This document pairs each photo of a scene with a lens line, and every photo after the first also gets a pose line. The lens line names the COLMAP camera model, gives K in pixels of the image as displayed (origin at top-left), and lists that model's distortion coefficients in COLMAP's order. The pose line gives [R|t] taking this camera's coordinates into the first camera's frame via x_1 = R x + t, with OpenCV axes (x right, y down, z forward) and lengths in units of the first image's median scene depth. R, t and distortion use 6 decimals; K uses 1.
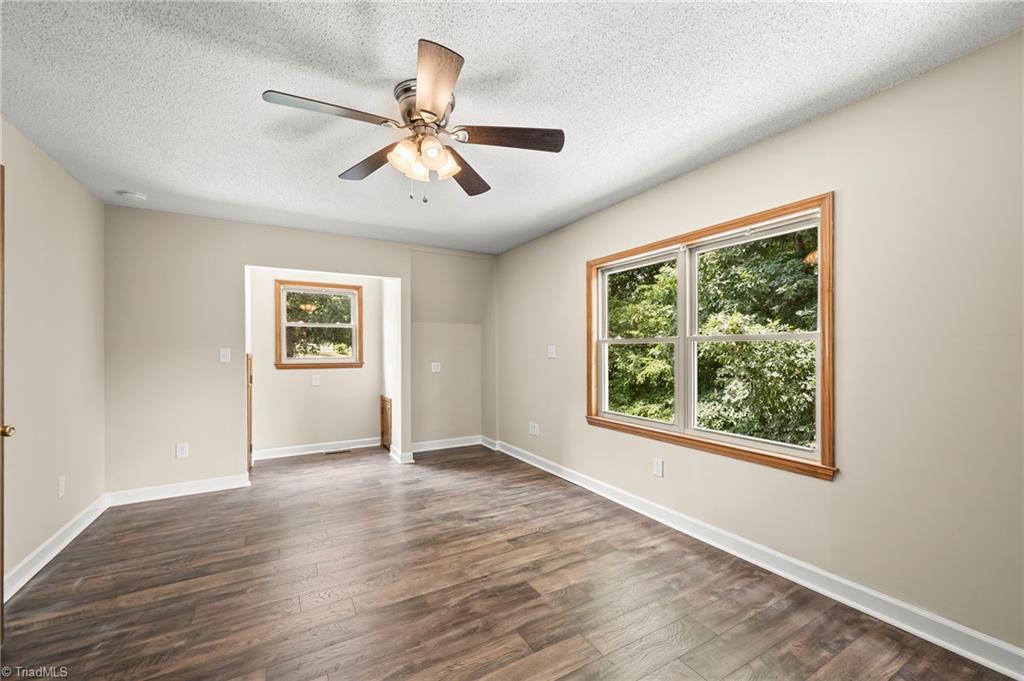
lens RADIAL K [[405.6, 0, 514.1], [0, 405.6, 342.0], [0, 0, 1]] dist [0.001269, 0.000562]
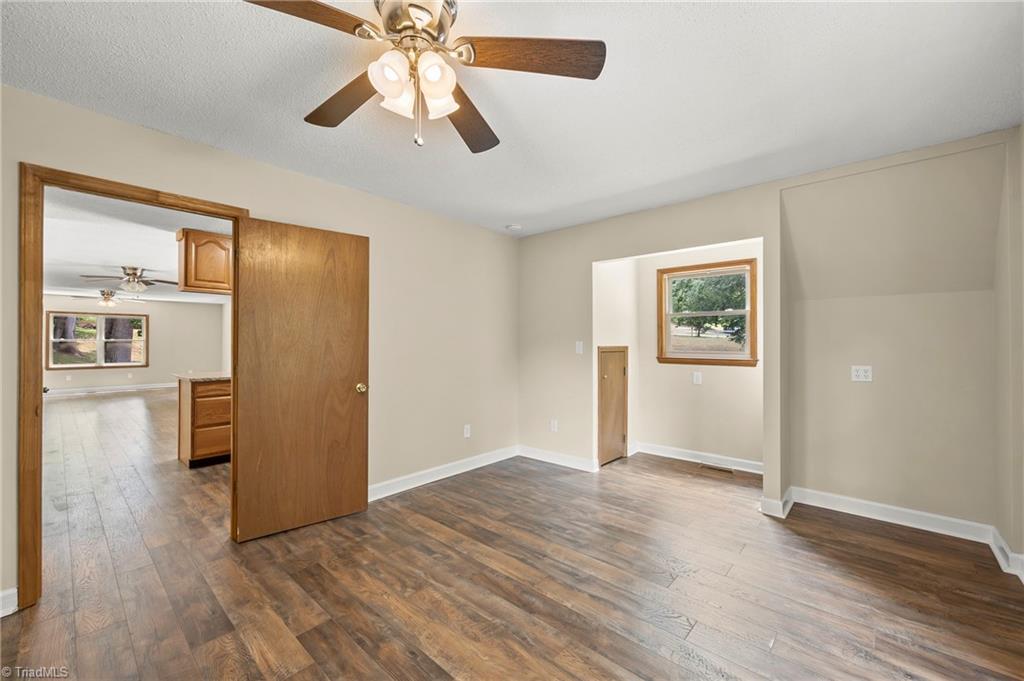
lens RADIAL K [[405.6, 0, 514.1], [0, 405.6, 342.0], [0, 0, 1]] dist [0.001269, 0.000562]
pose [[0.321509, 0.002079, -0.946904, 0.320609], [0.014884, 0.999863, 0.007249, 0.008527], [0.946790, -0.016424, 0.321434, 0.563997]]
